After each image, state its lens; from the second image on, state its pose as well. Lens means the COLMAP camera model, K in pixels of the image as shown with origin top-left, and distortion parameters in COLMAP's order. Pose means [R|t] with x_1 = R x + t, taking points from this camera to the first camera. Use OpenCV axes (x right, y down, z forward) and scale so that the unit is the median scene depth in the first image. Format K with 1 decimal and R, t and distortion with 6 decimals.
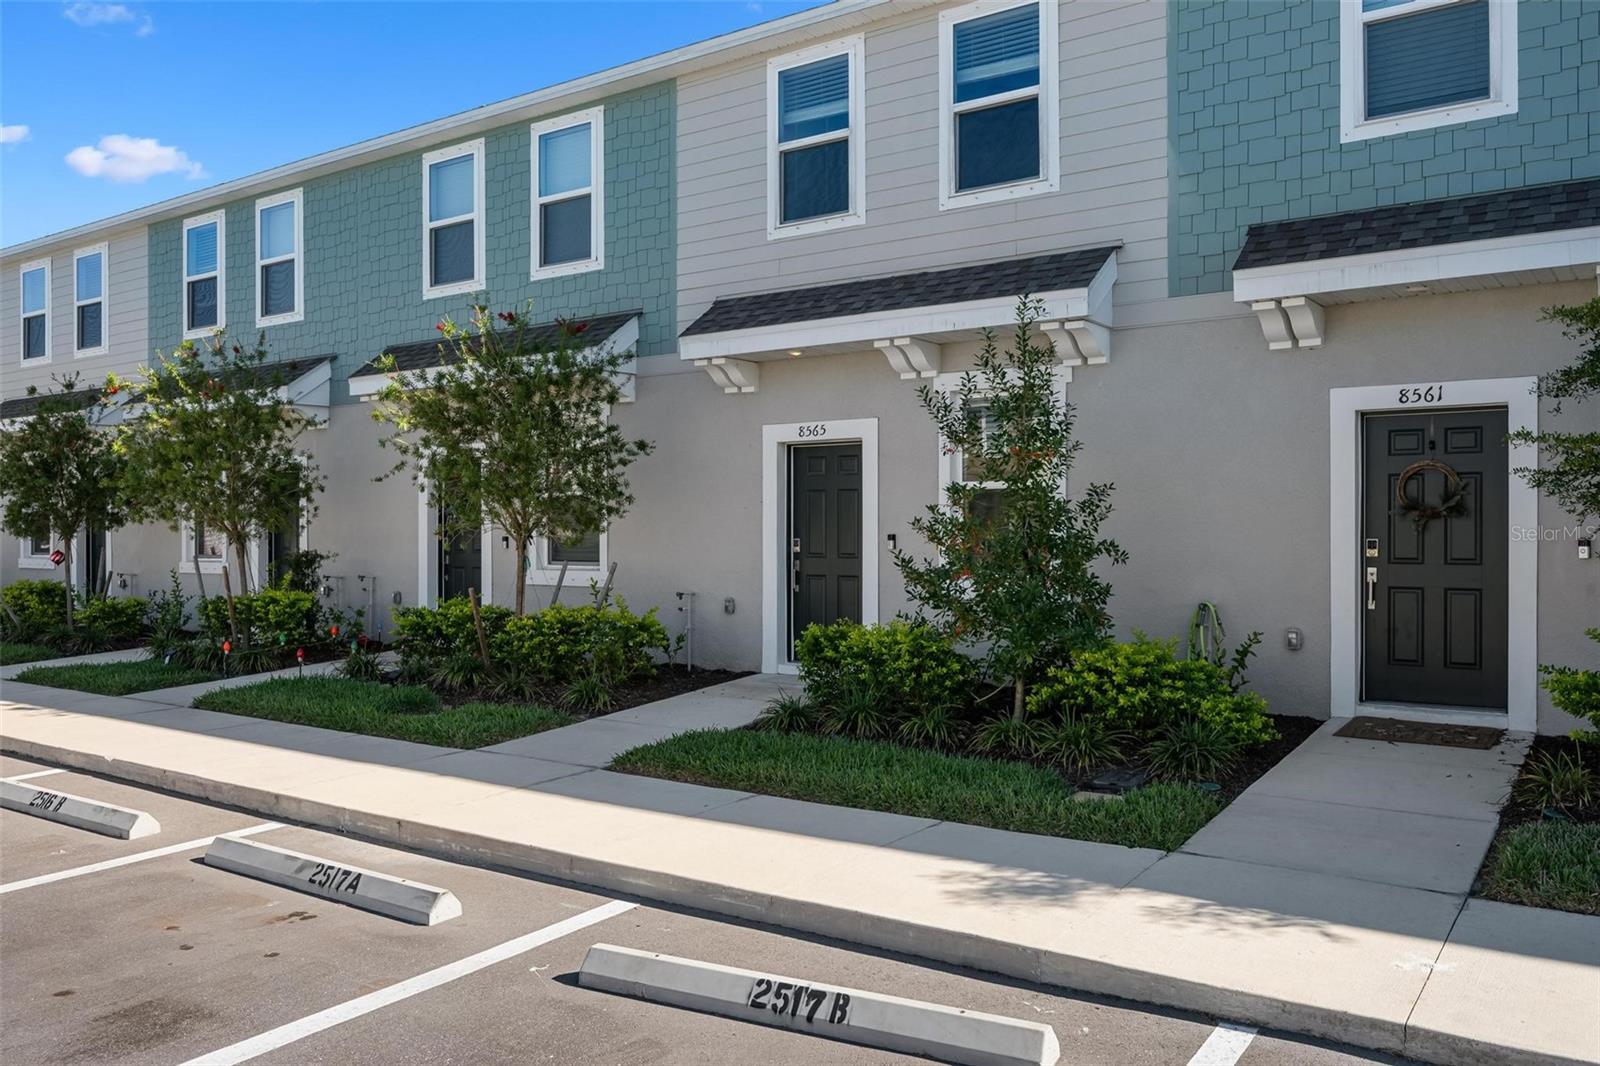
lens RADIAL K [[1229.0, 0, 800.0], [0, 1229.0, 533.0], [0, 0, 1]] dist [0.003280, -0.007065]
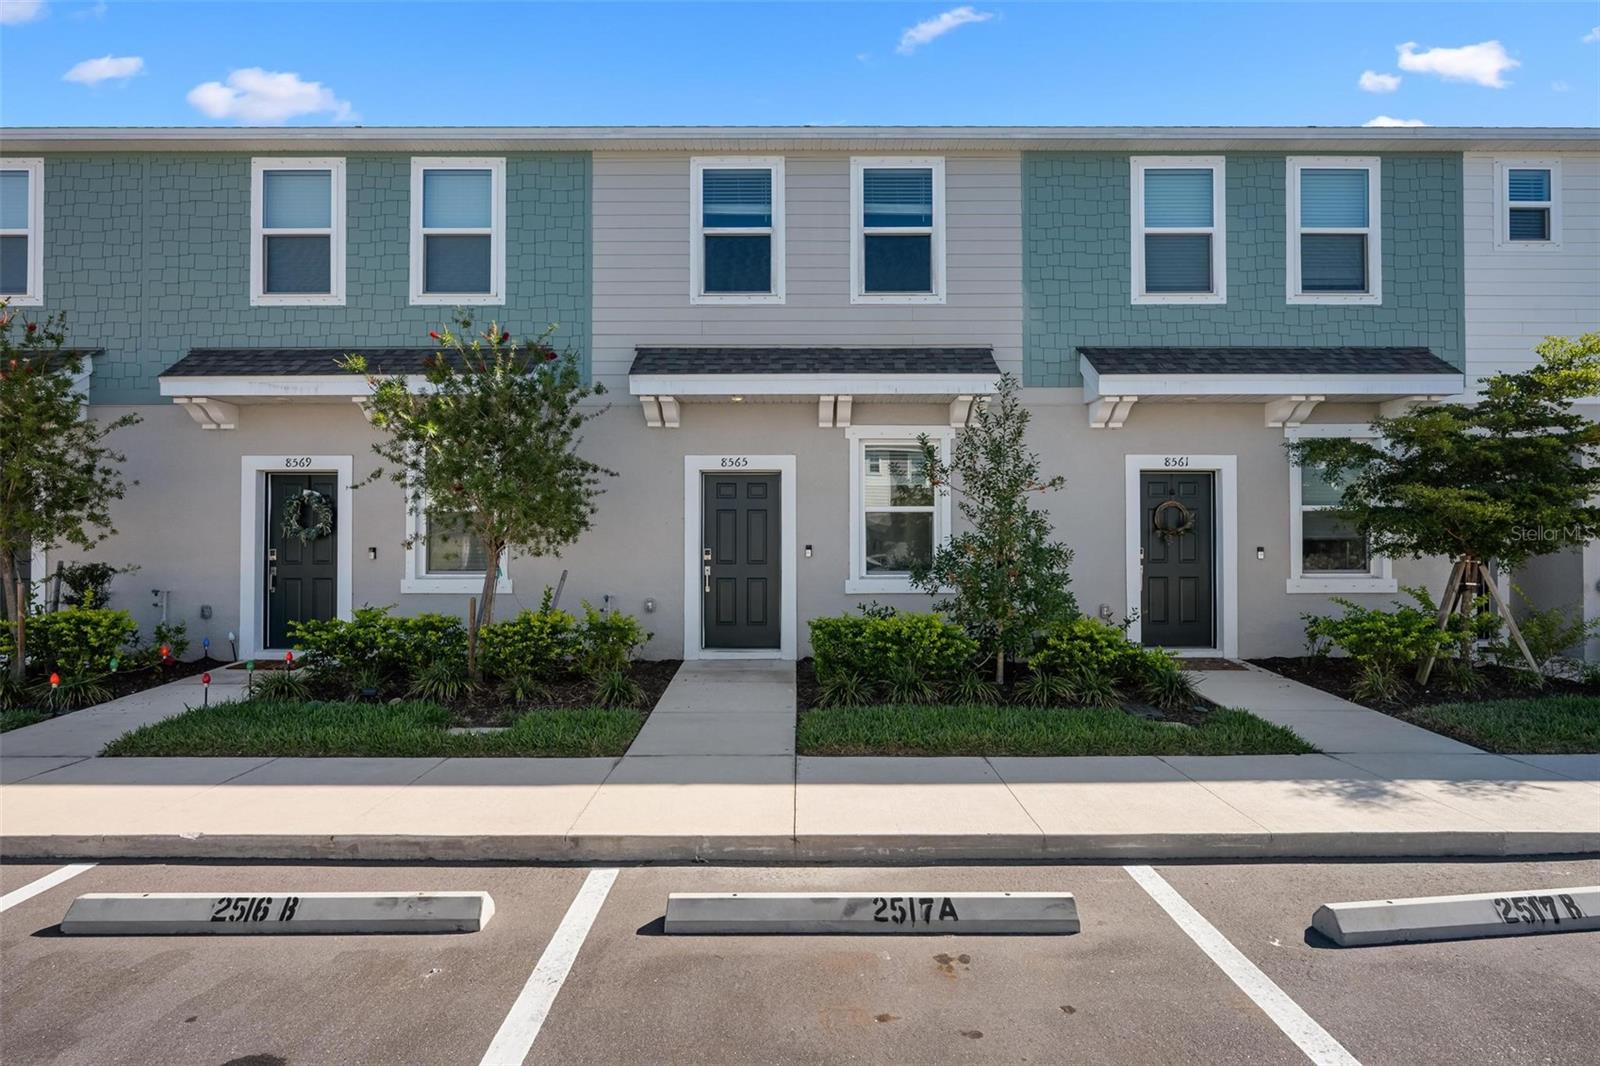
lens RADIAL K [[823.3, 0, 797.0], [0, 823.3, 540.9], [0, 0, 1]] dist [-0.001515, -0.001262]
pose [[0.820792, 0.003454, 0.571216, -0.447642], [-0.000482, 0.999986, -0.005355, 0.001763], [-0.571226, 0.004120, 0.820782, 0.296018]]
